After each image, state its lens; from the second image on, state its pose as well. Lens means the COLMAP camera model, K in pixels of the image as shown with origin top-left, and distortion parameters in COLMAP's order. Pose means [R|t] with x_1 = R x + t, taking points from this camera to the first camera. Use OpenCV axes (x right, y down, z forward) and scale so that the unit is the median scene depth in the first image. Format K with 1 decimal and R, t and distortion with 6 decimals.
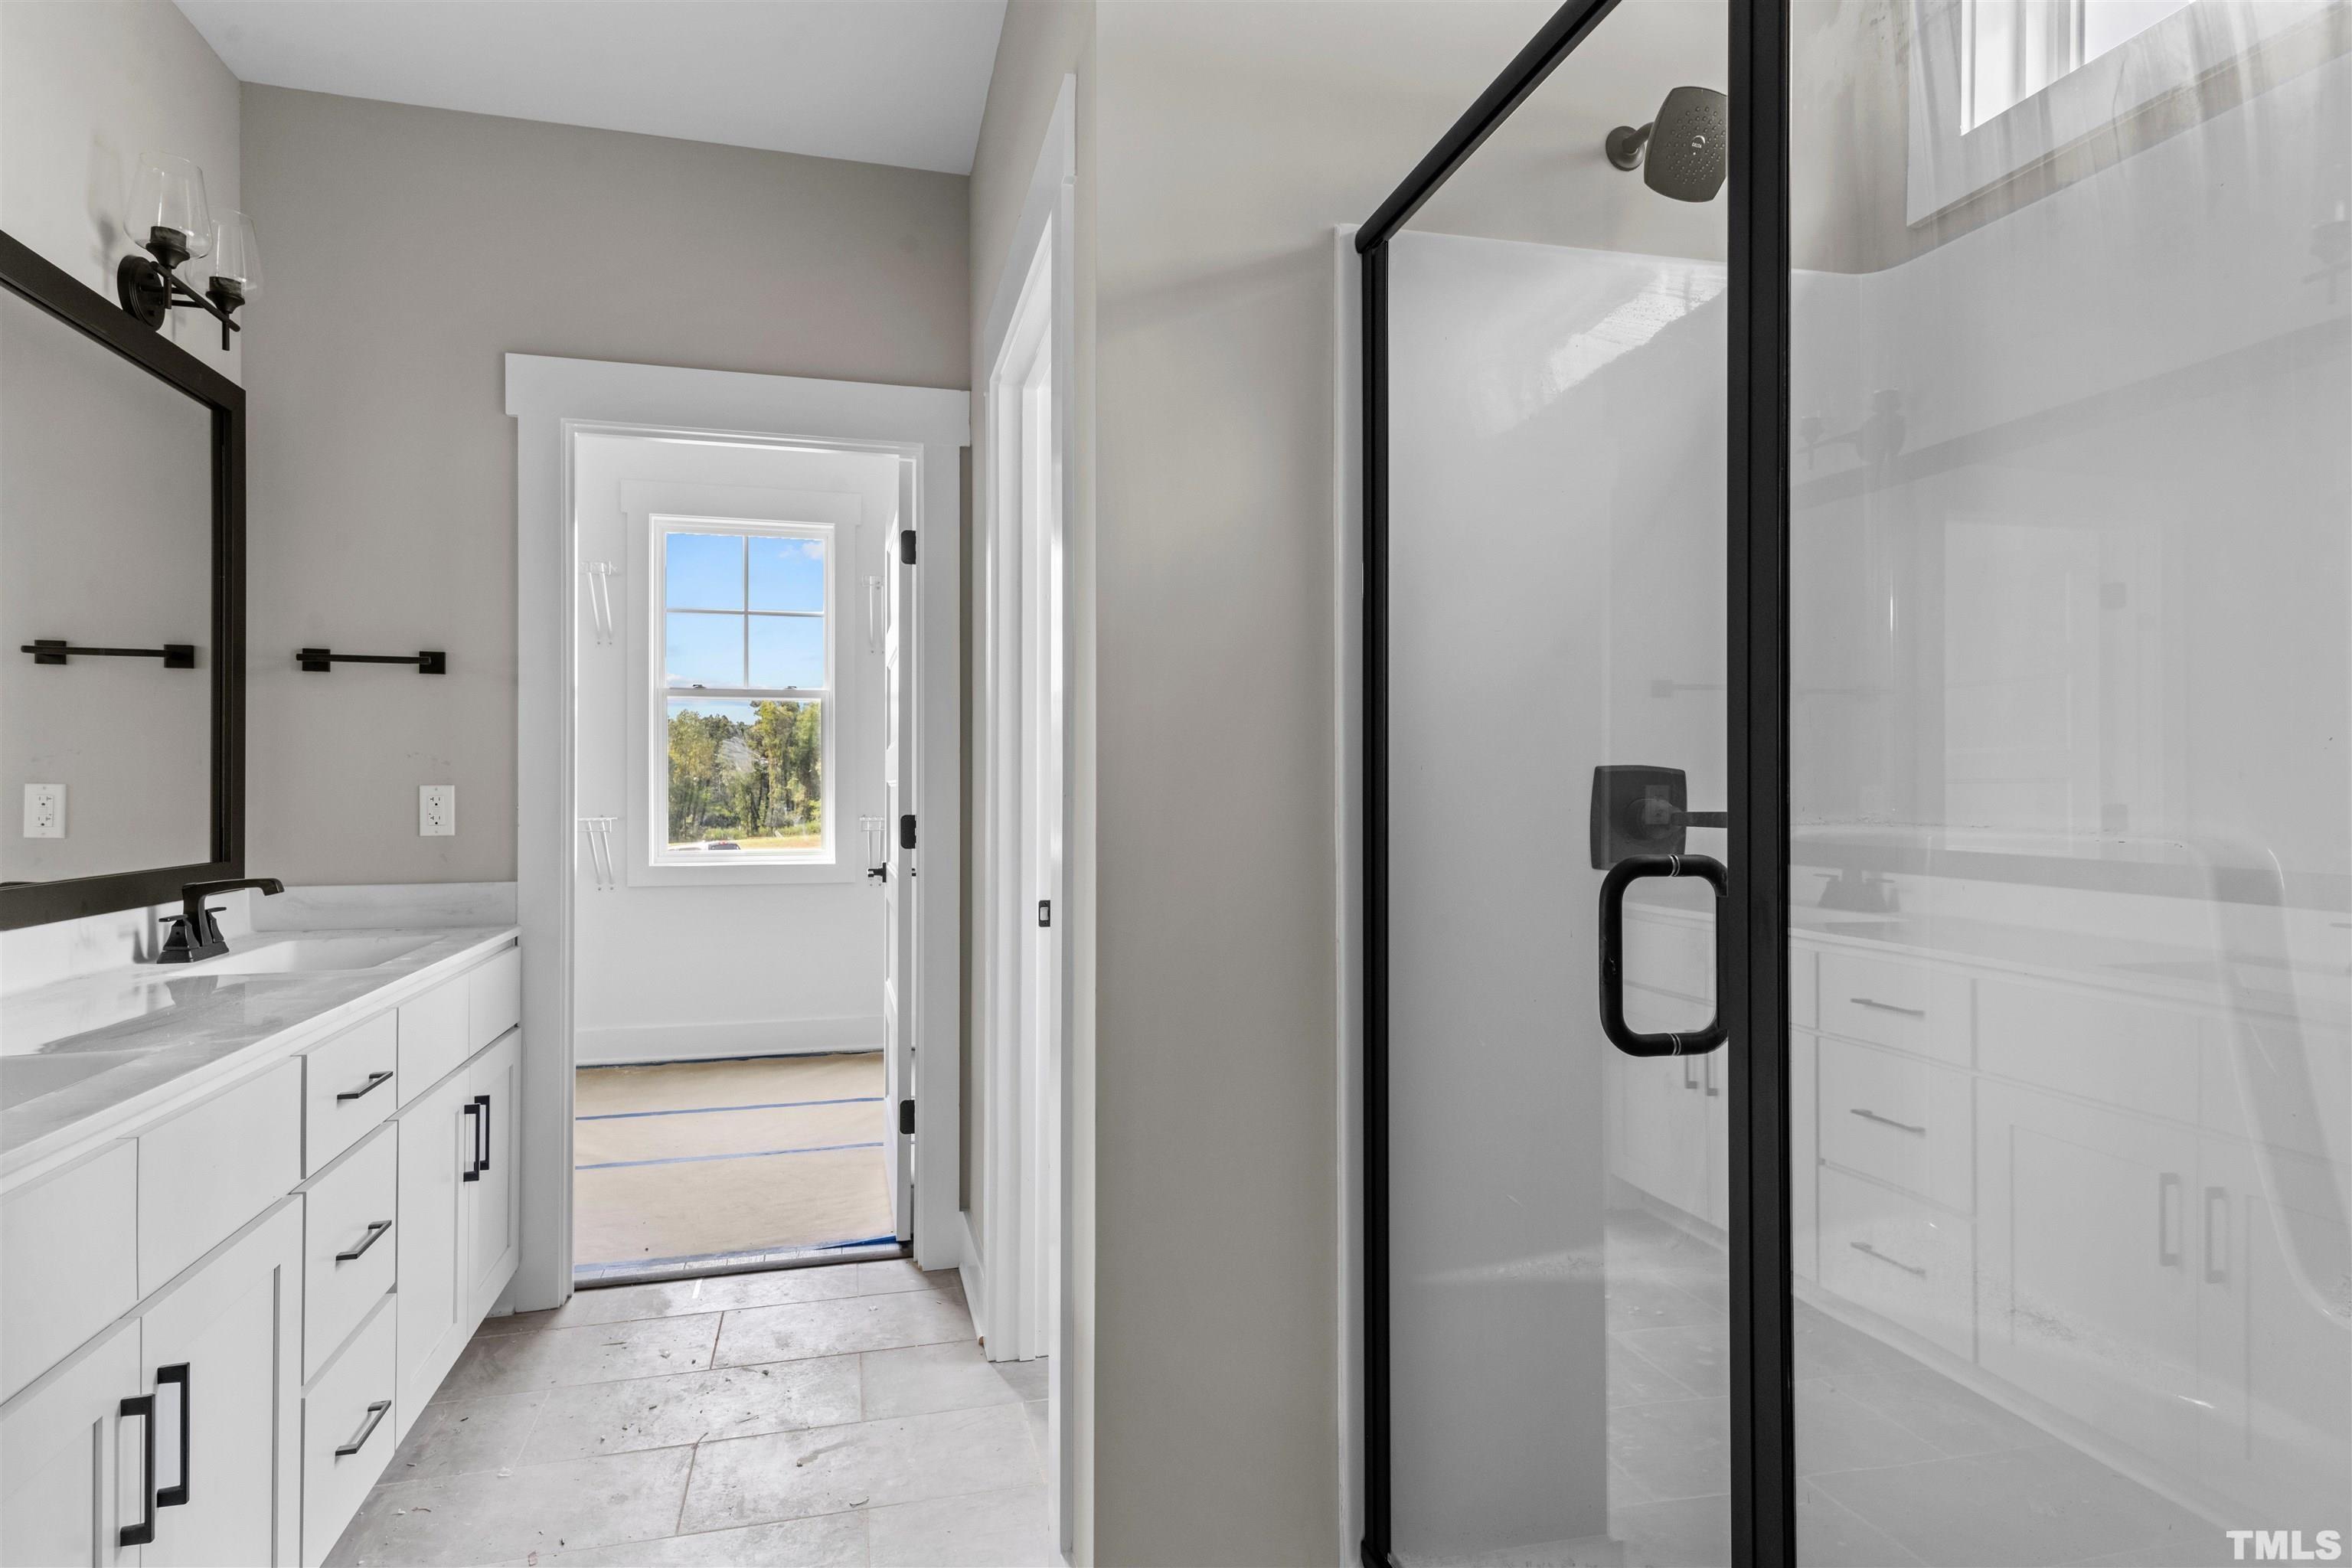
lens RADIAL K [[1304.2, 0, 1179.8], [0, 1304.2, 771.4], [0, 0, 1]] dist [0.021348, -0.002055]
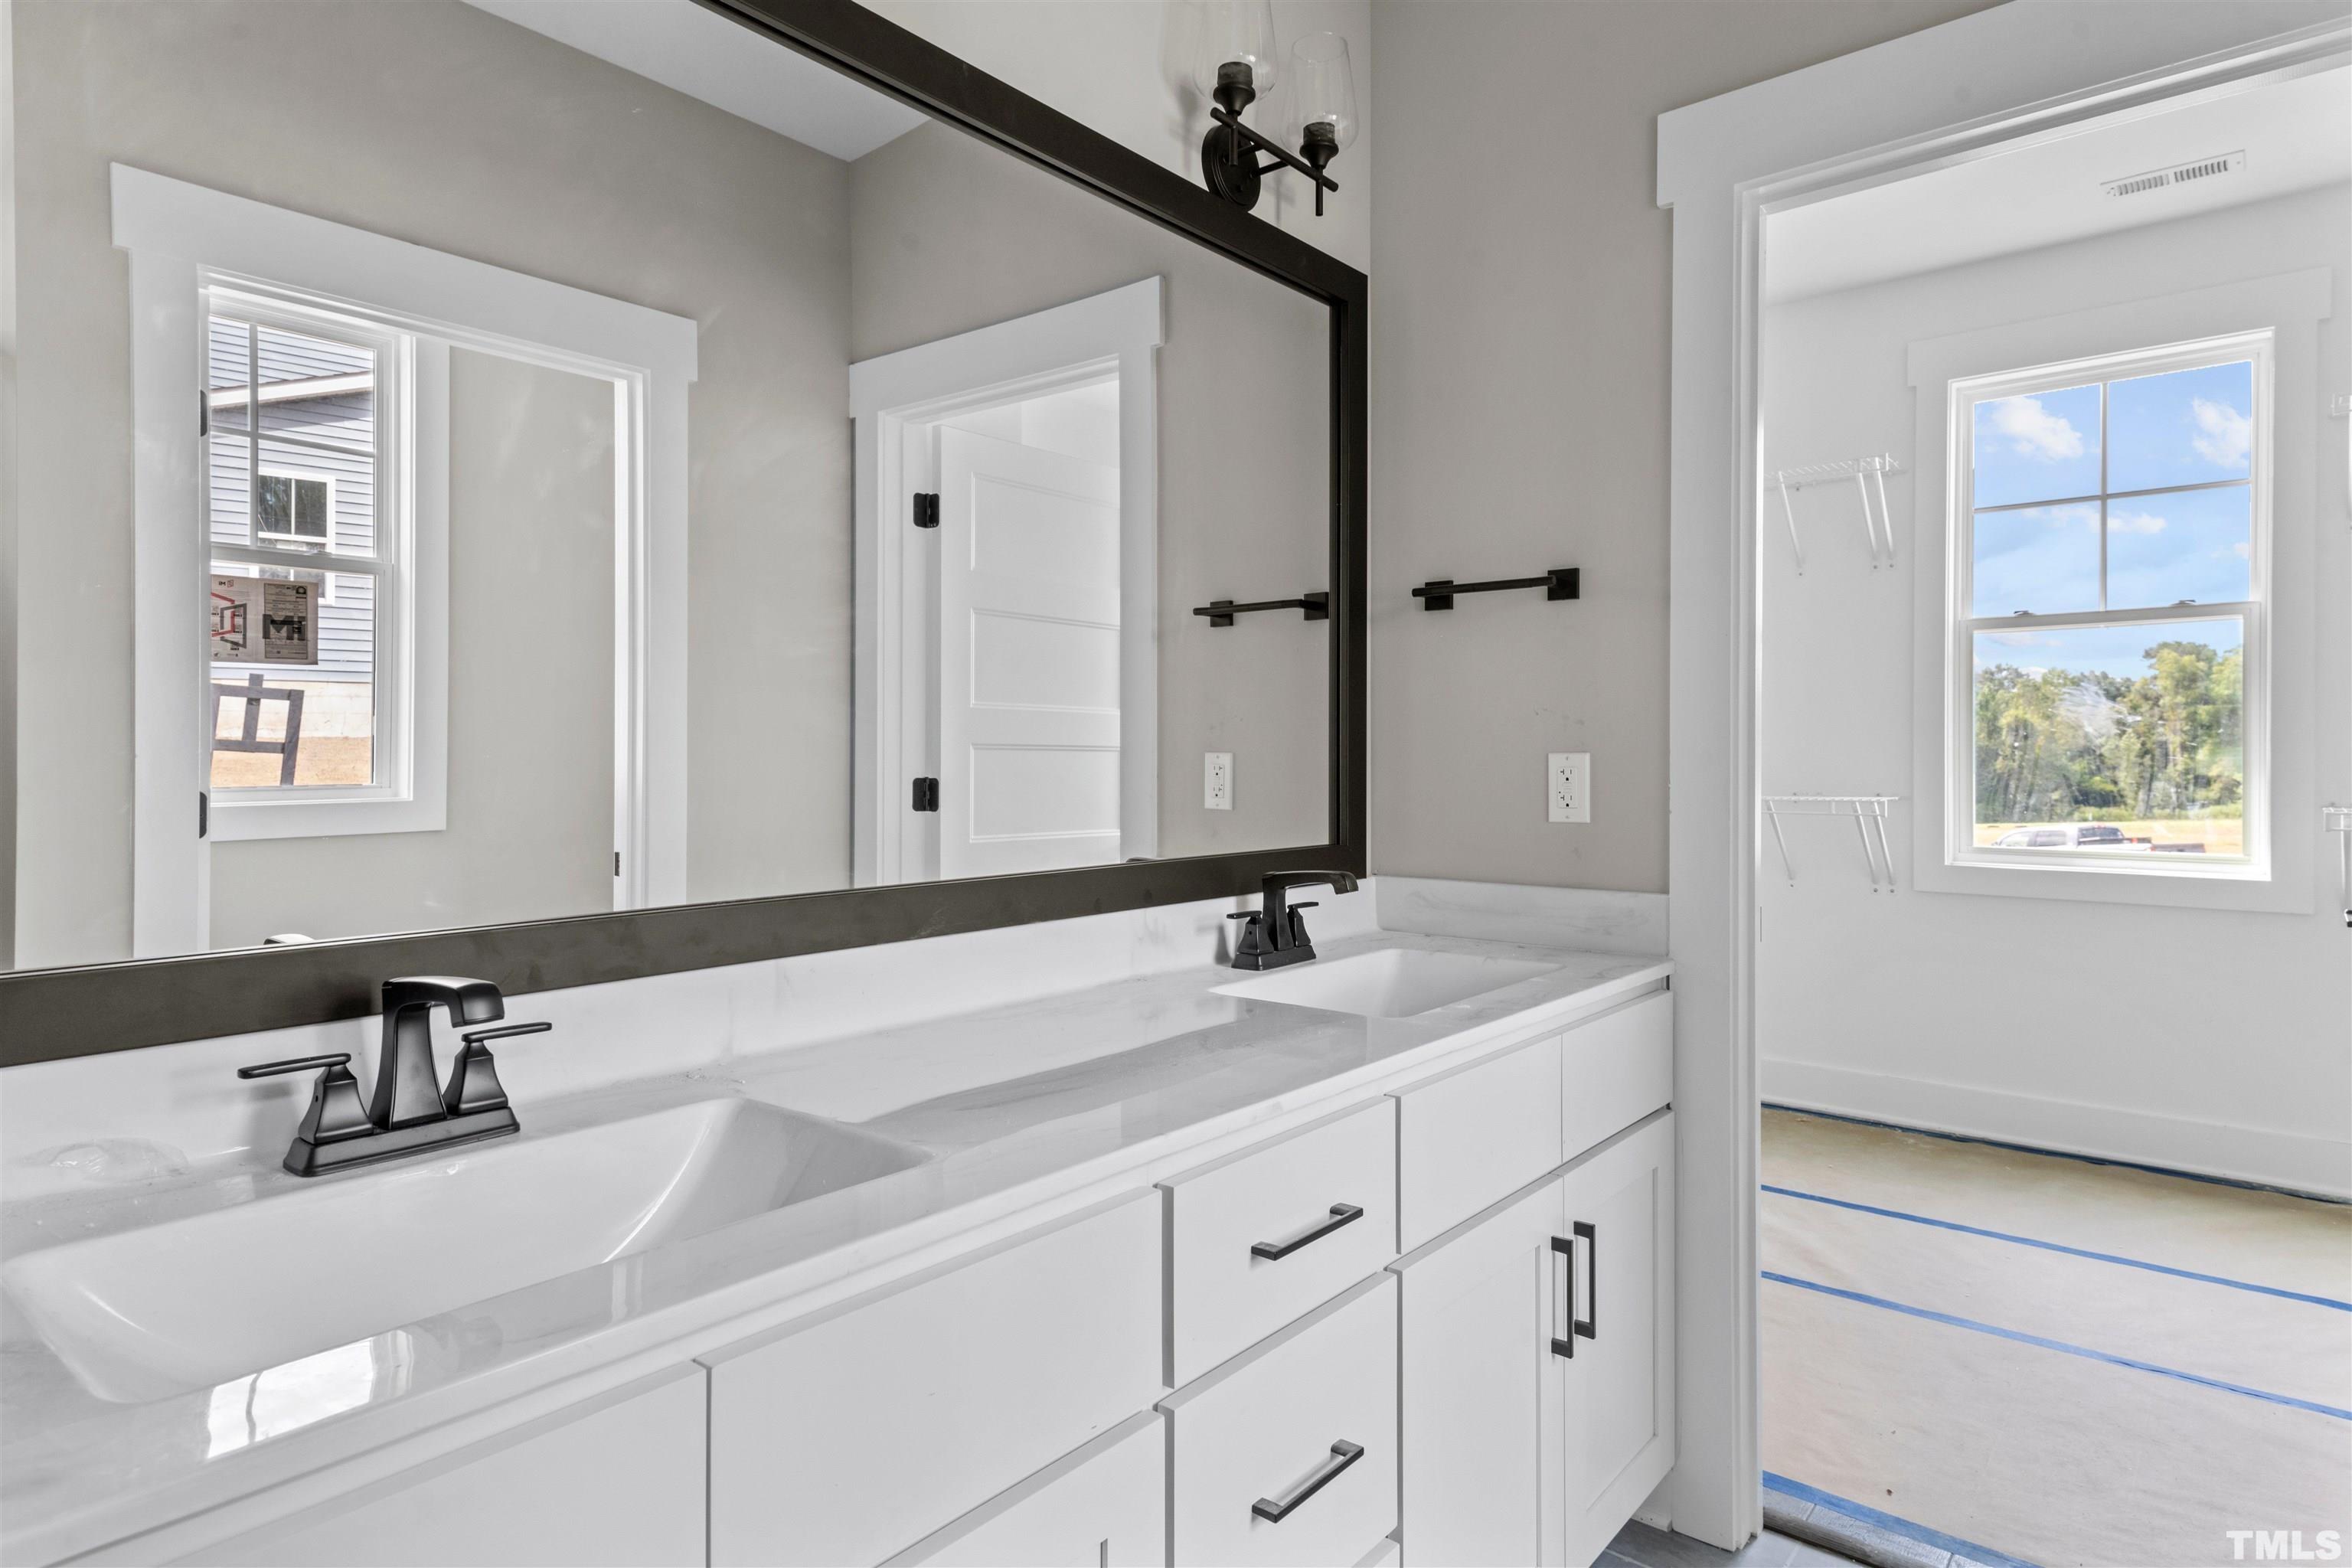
lens RADIAL K [[1304.2, 0, 1179.8], [0, 1304.2, 771.4], [0, 0, 1]] dist [0.021348, -0.002055]
pose [[0.581402, 0.008031, -0.813577, -0.109917], [0.009991, 0.999805, 0.017010, 0.006782], [0.813555, -0.018018, 0.581209, 0.431320]]
